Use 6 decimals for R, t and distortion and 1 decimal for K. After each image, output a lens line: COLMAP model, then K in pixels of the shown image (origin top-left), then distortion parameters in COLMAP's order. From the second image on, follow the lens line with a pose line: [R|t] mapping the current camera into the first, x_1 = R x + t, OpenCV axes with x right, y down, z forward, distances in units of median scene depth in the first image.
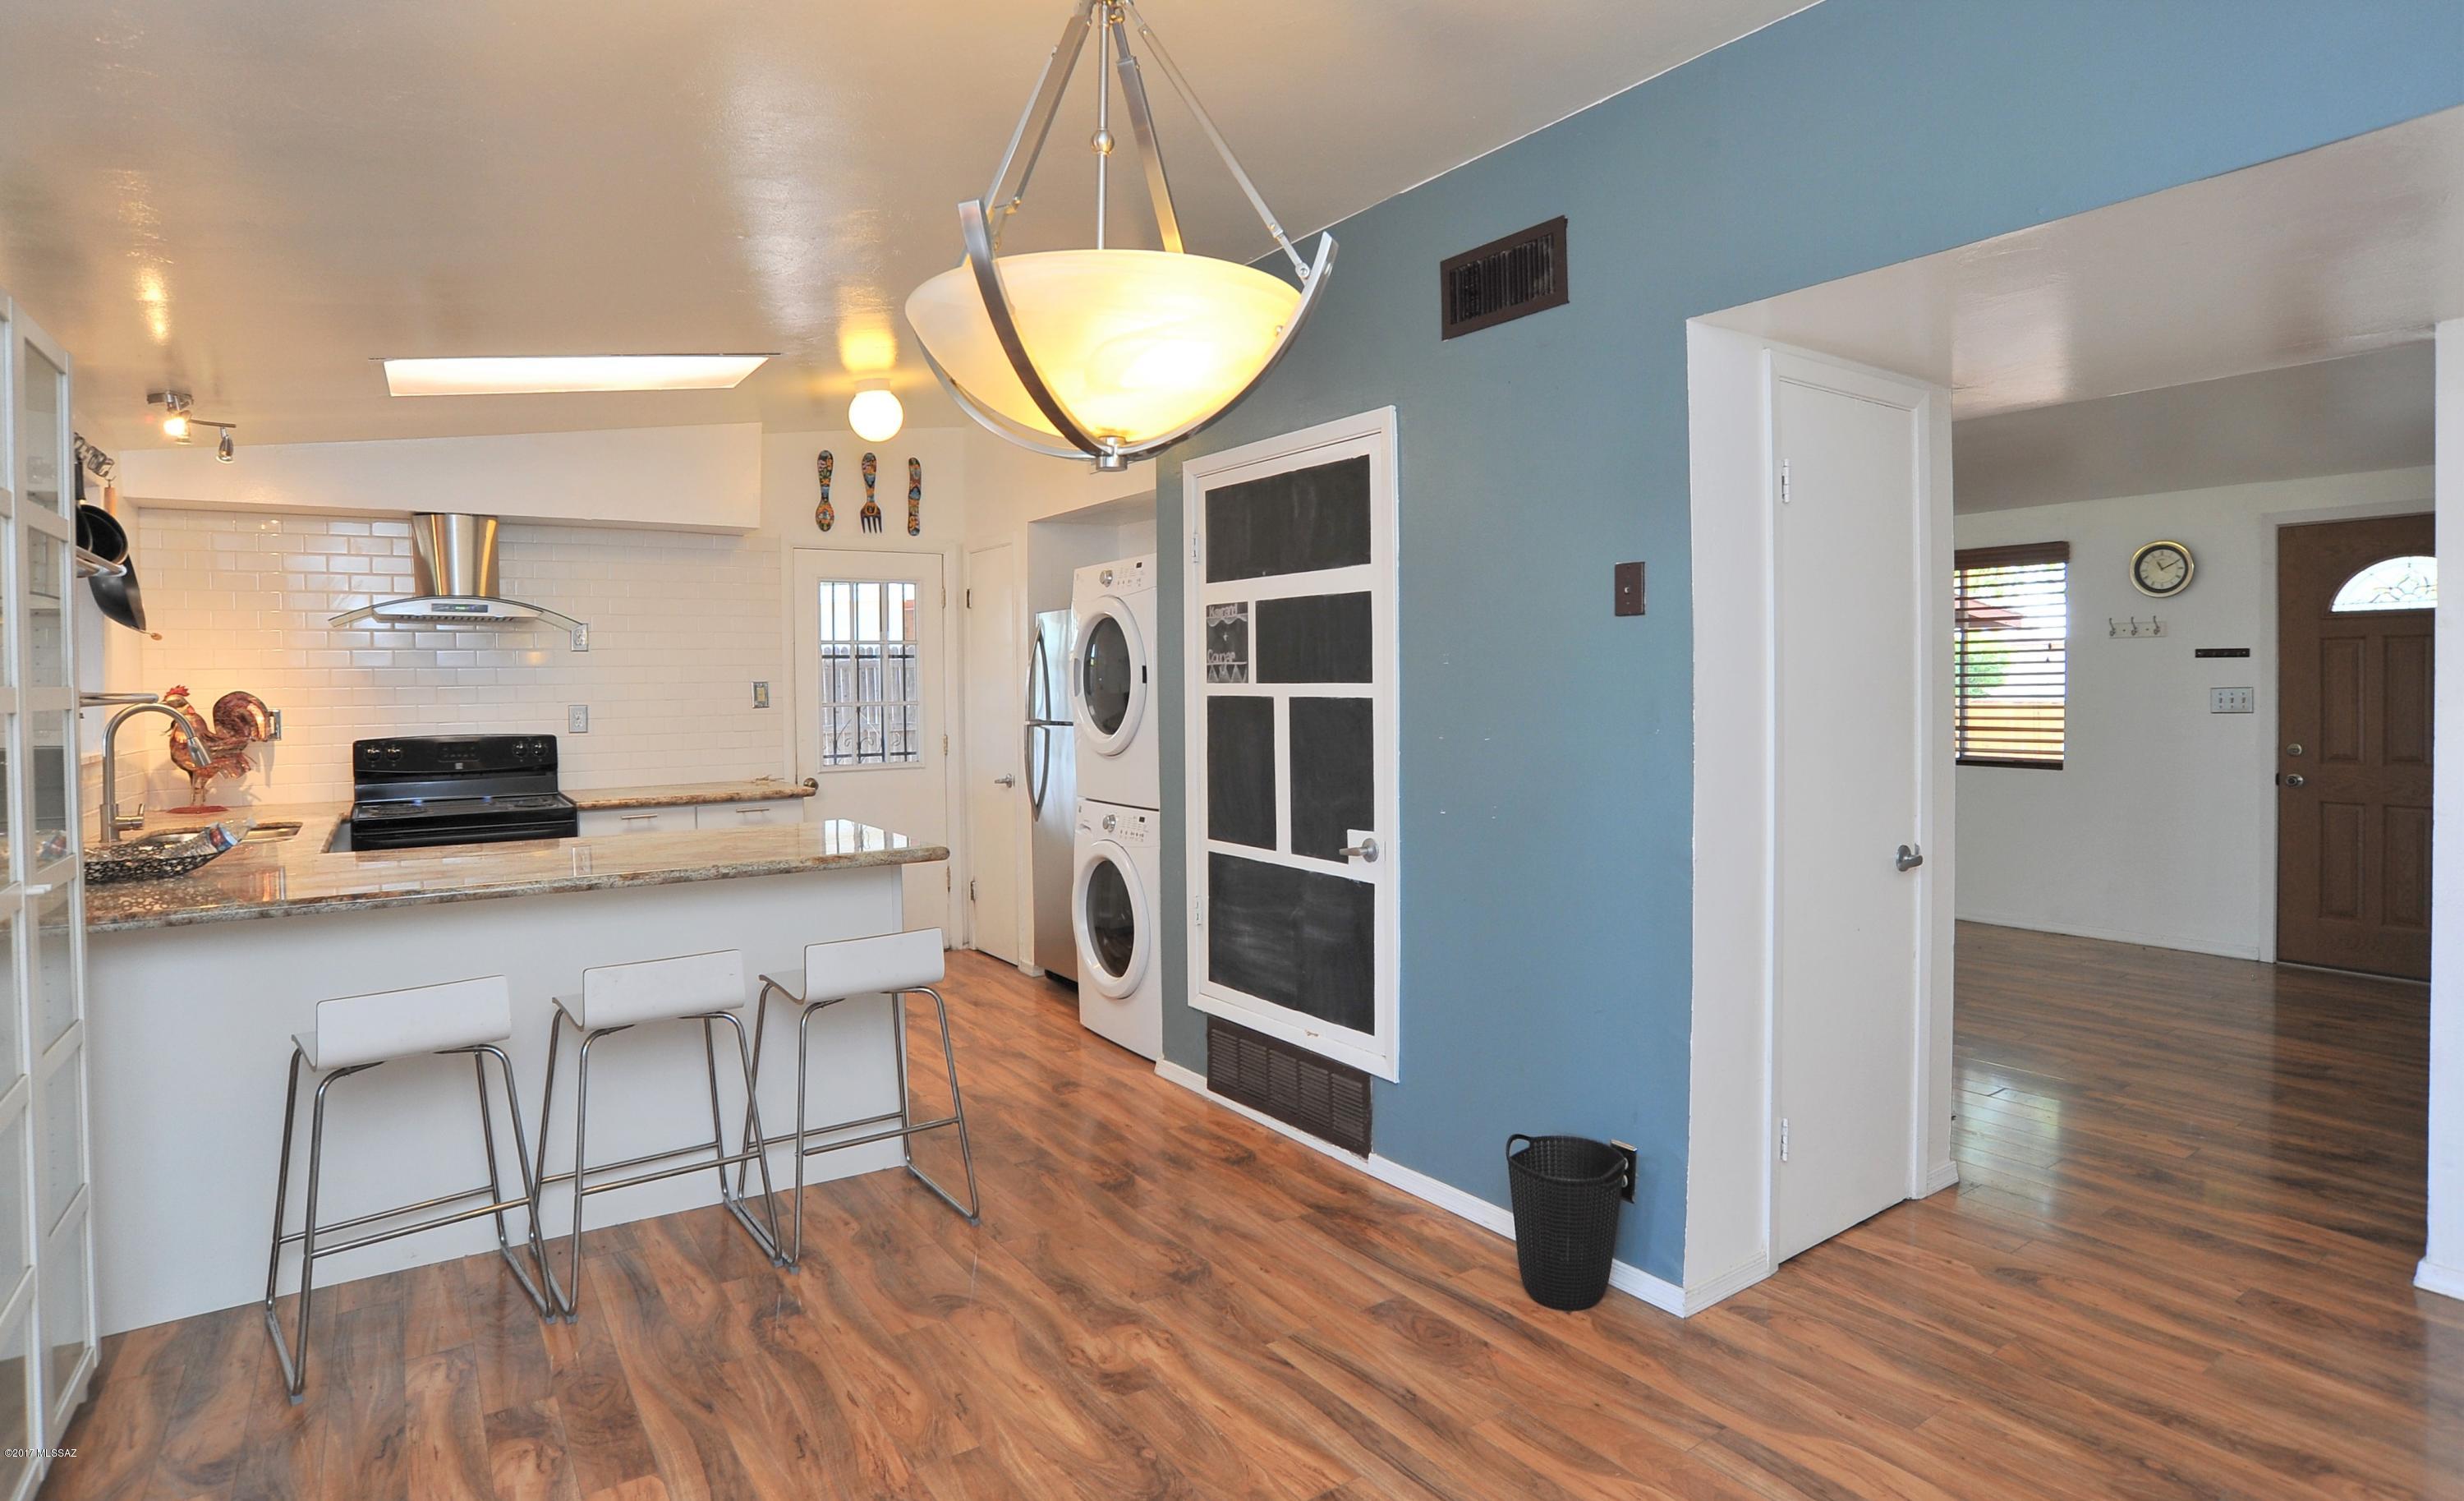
lens RADIAL K [[1298.6, 0, 1223.3], [0, 1298.6, 703.2], [0, 0, 1]] dist [-0.103596, 0.053257]
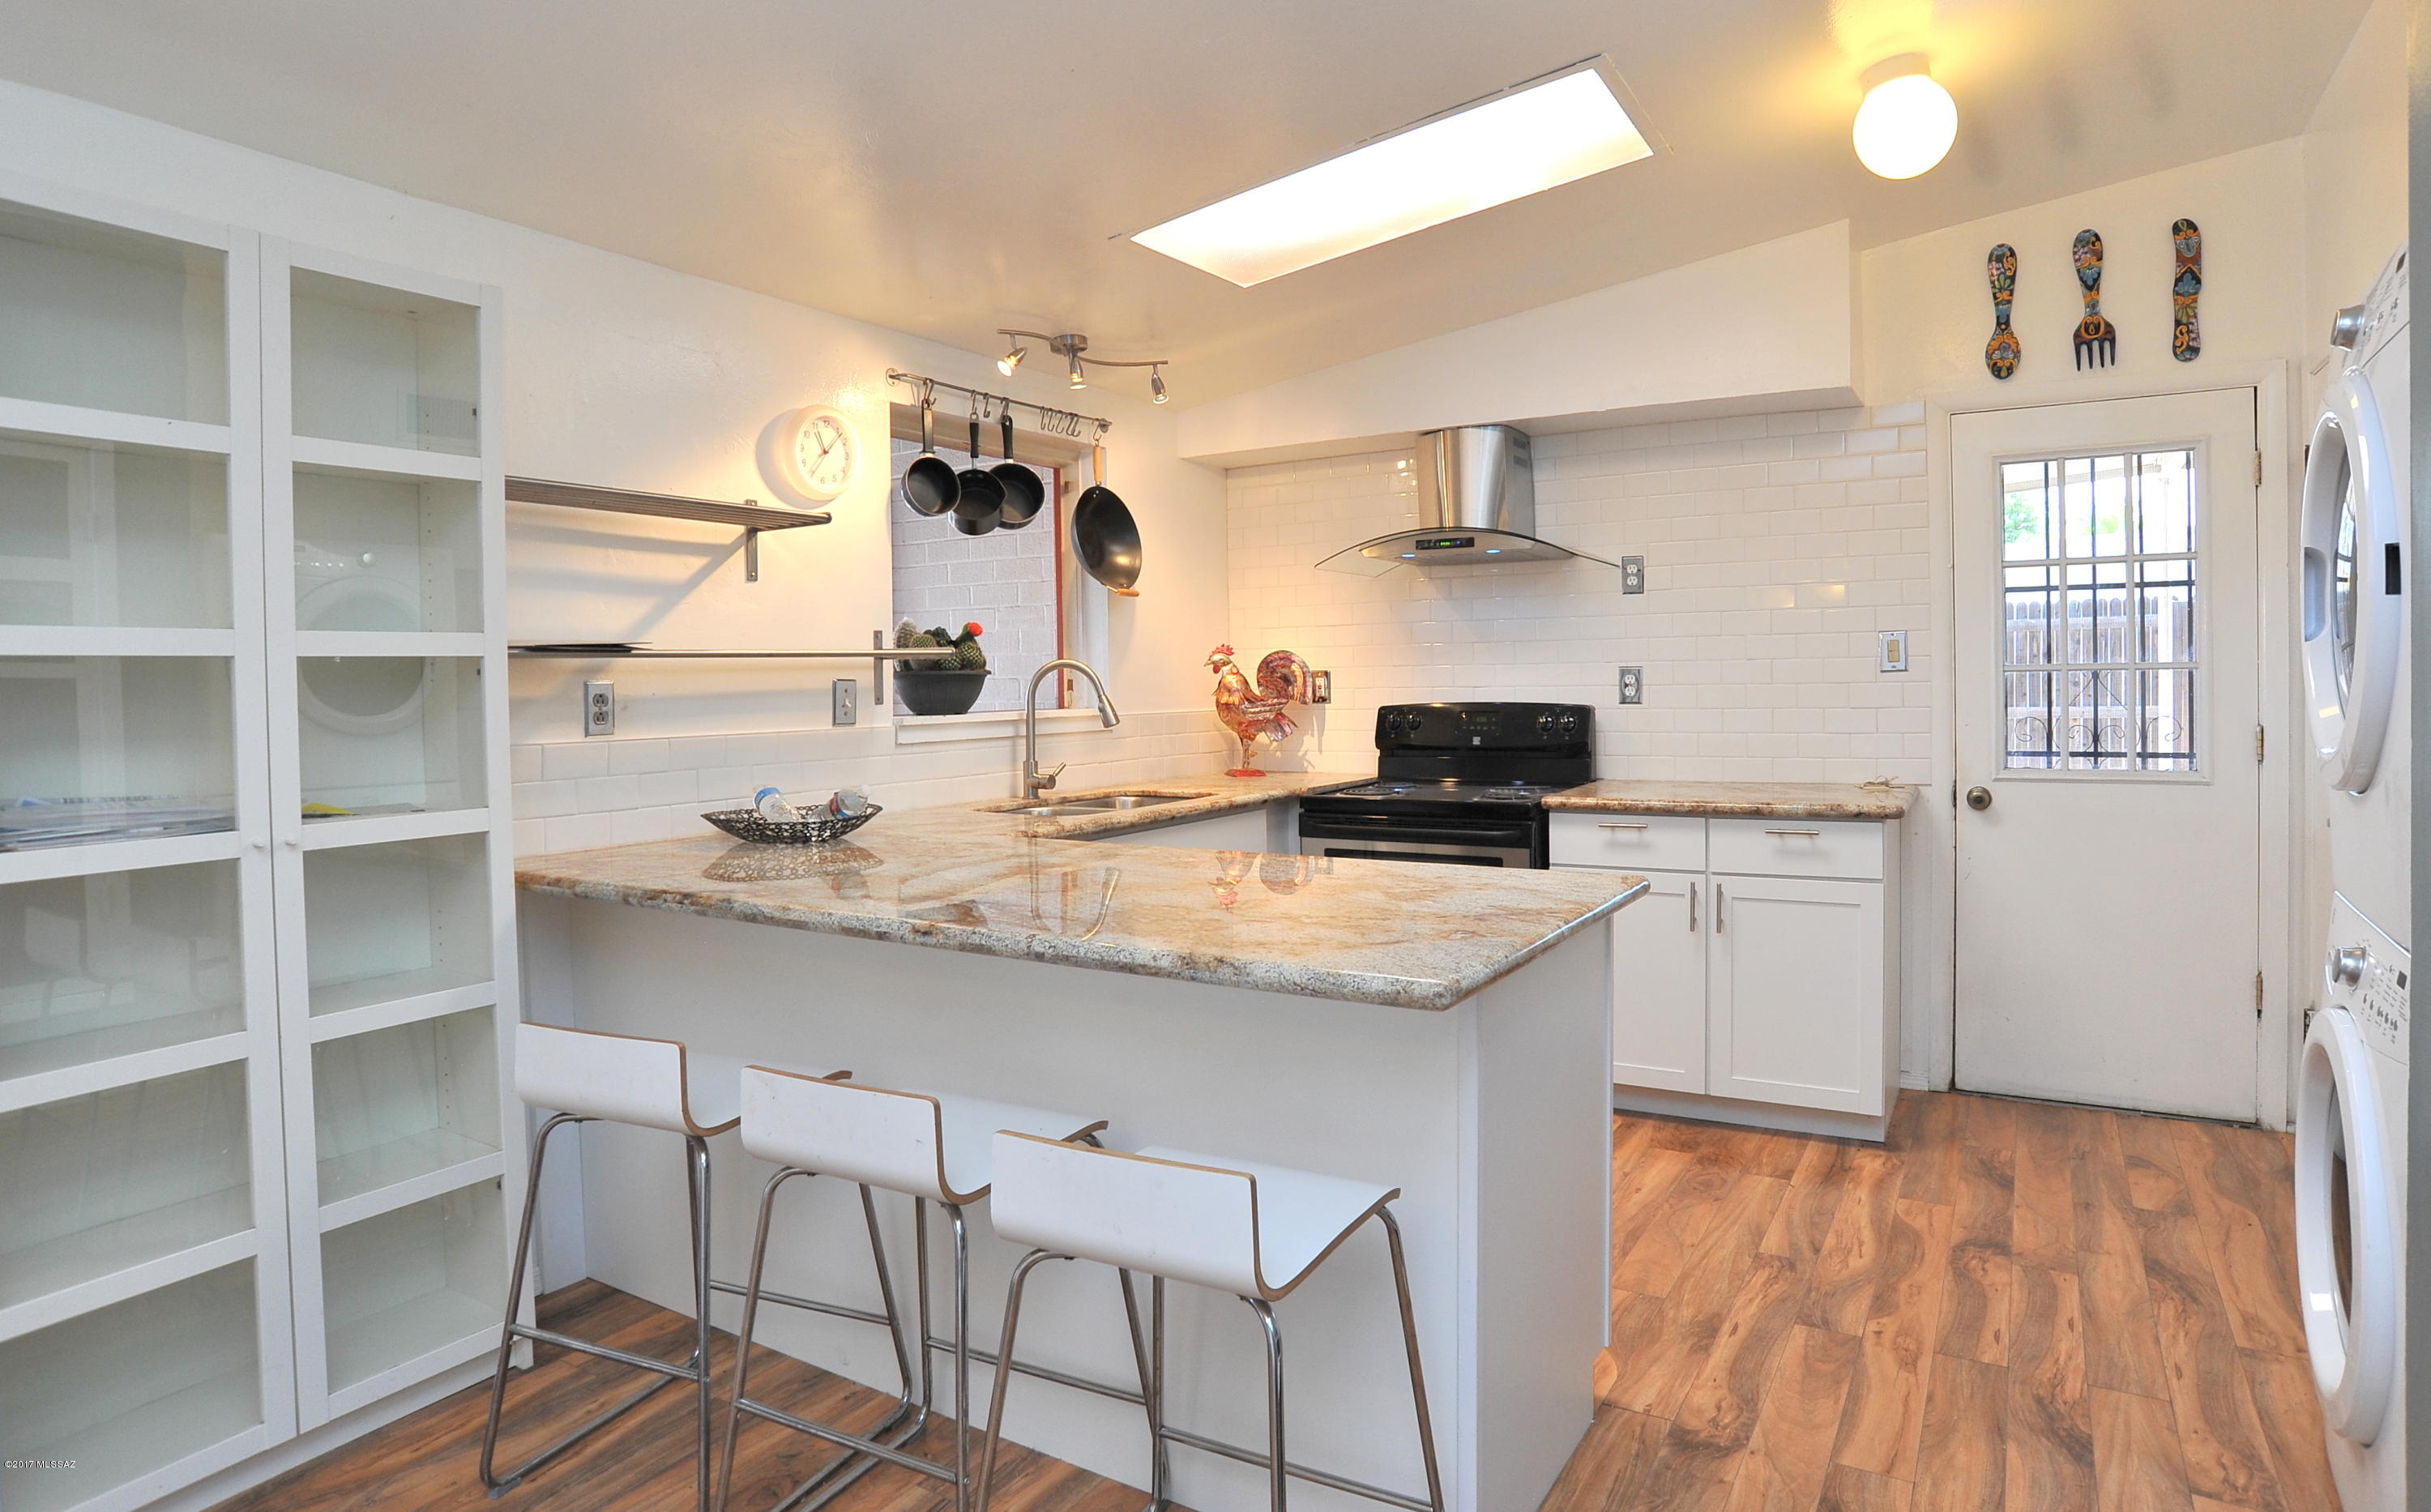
lens RADIAL K [[1325.4, 0, 1246.1], [0, 1325.4, 697.1], [0, 0, 1]] dist [-0.105195, 0.048603]
pose [[0.424729, 0.019440, -0.905112, 0.111666], [-0.005042, 0.999805, 0.019108, 0.007150], [0.905306, -0.003552, 0.424744, 0.568794]]
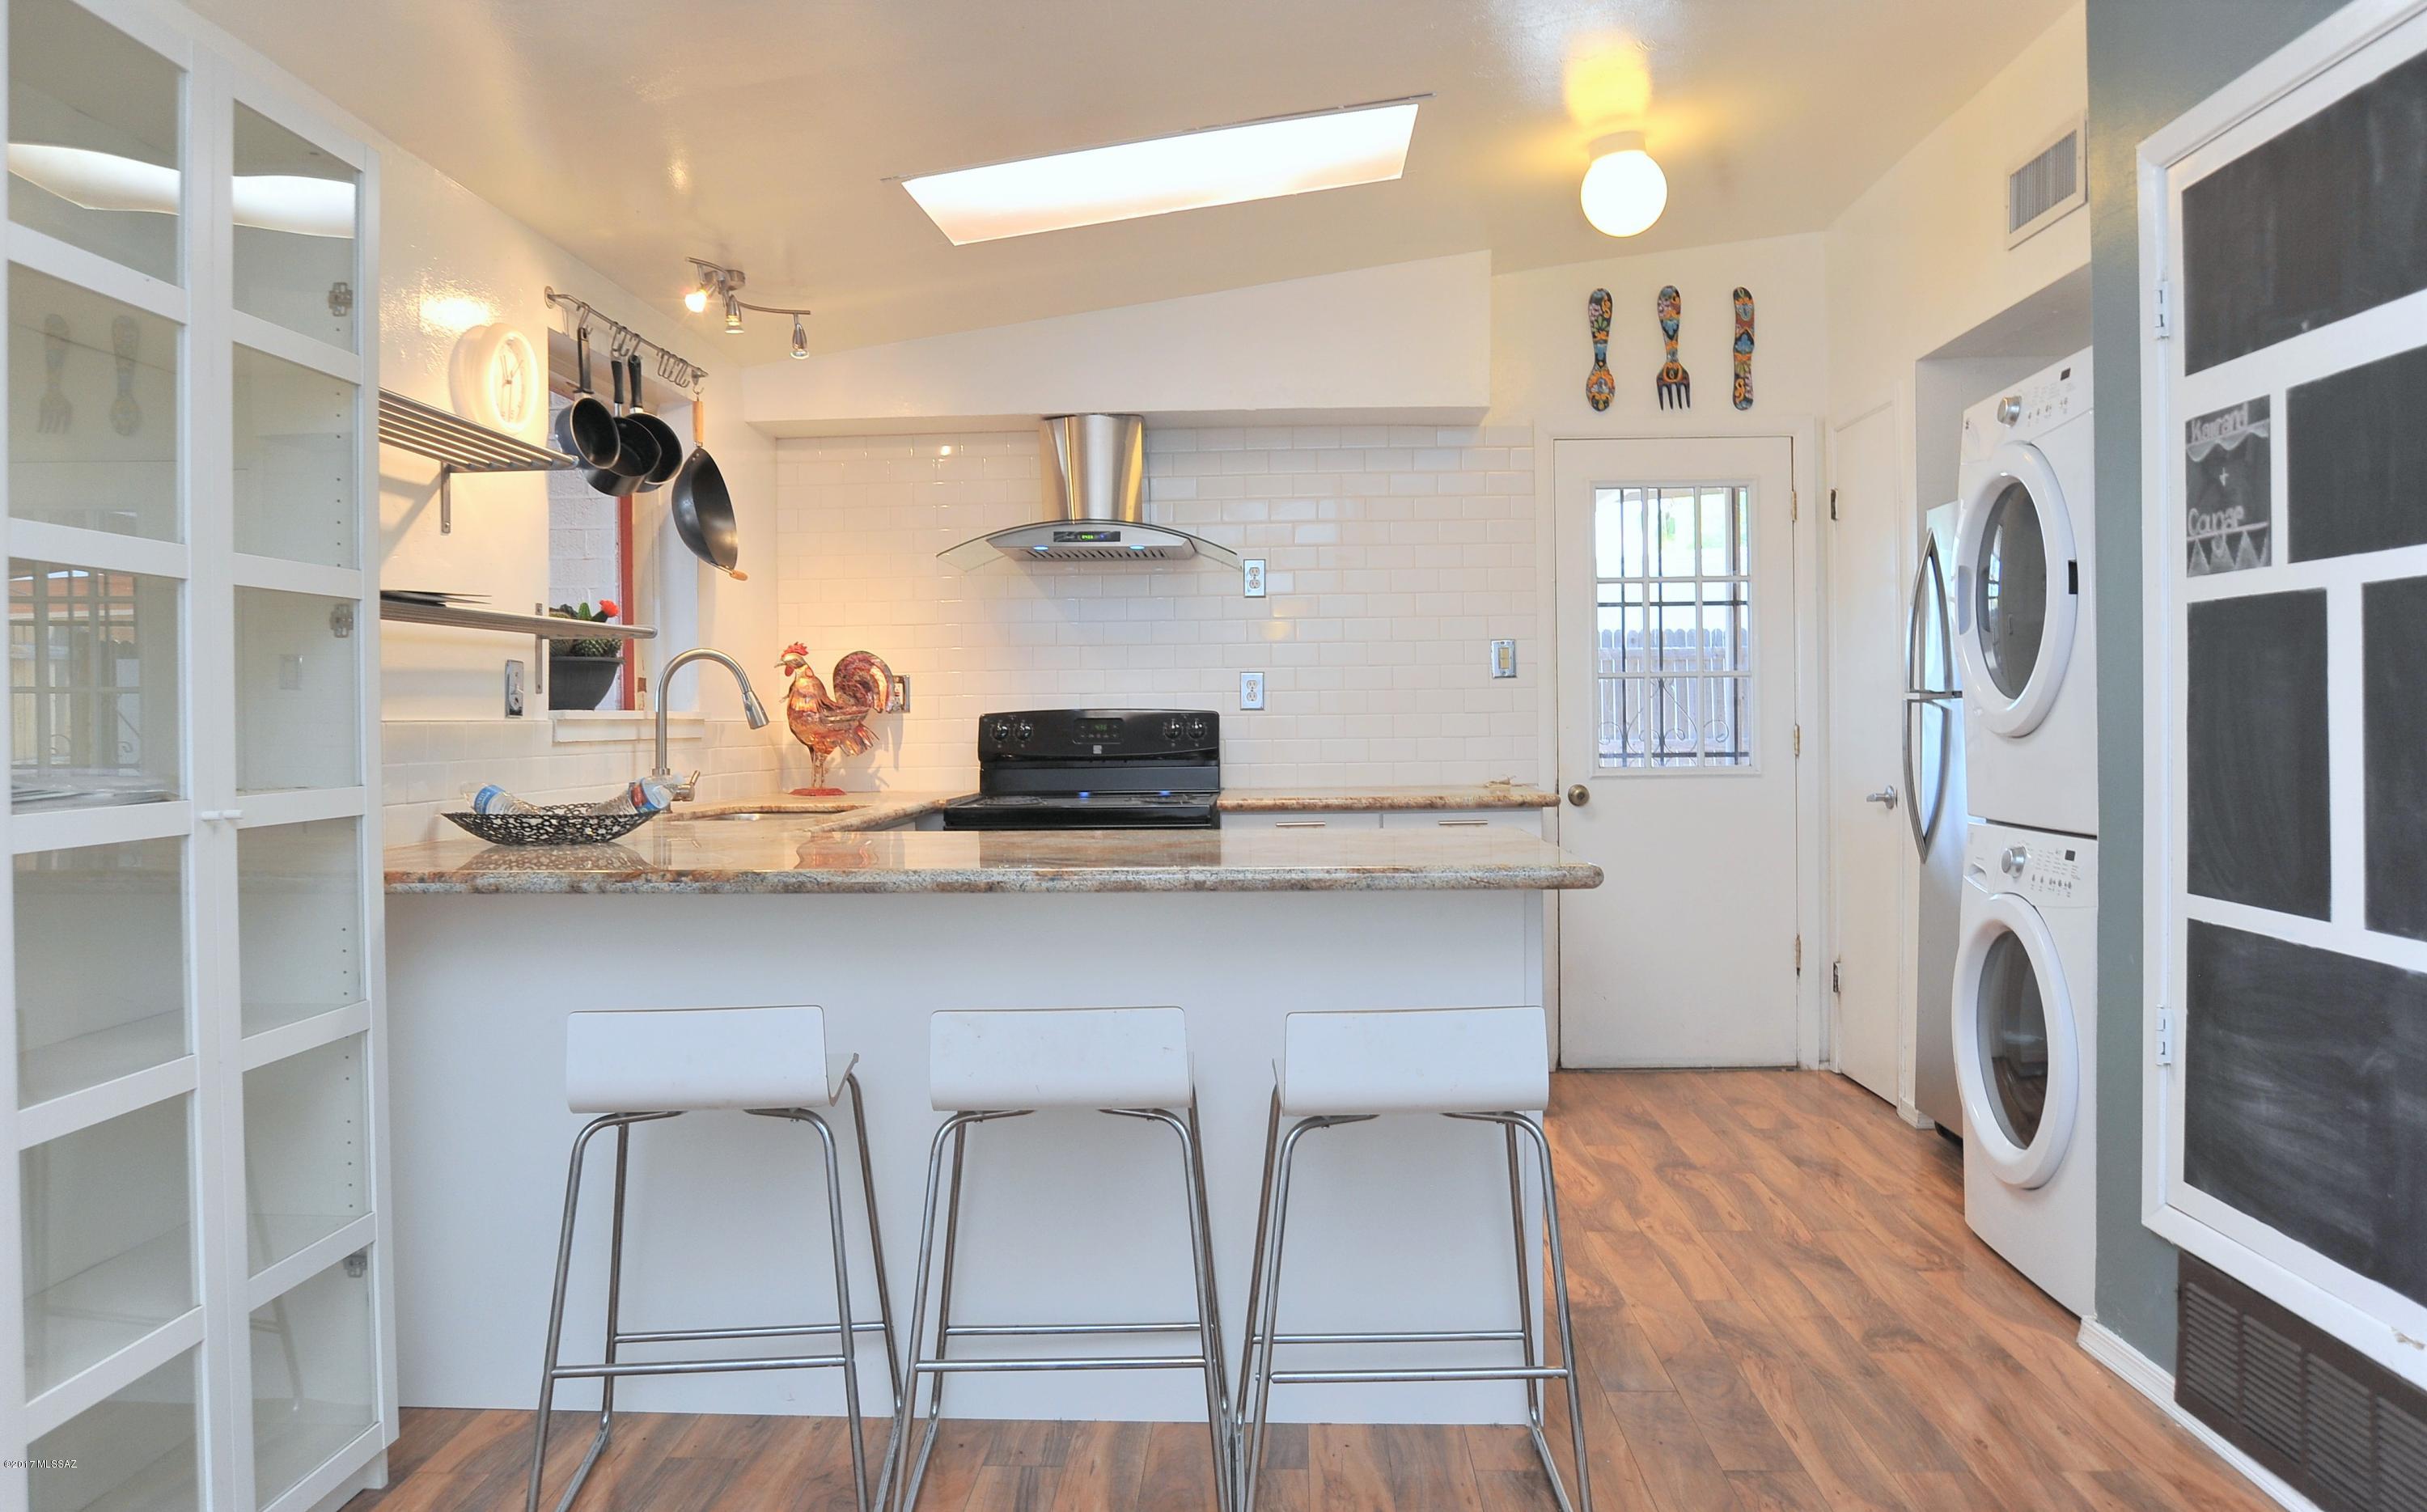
lens RADIAL K [[1704.0, 0, 1182.0], [0, 1704.0, 726.5], [0, 0, 1]] dist [-0.096027, 0.063229]
pose [[0.795901, 0.006756, -0.605389, 0.059523], [-0.009407, 0.999955, -0.001207, 0.041451], [0.605353, 0.006656, 0.795929, 0.242887]]
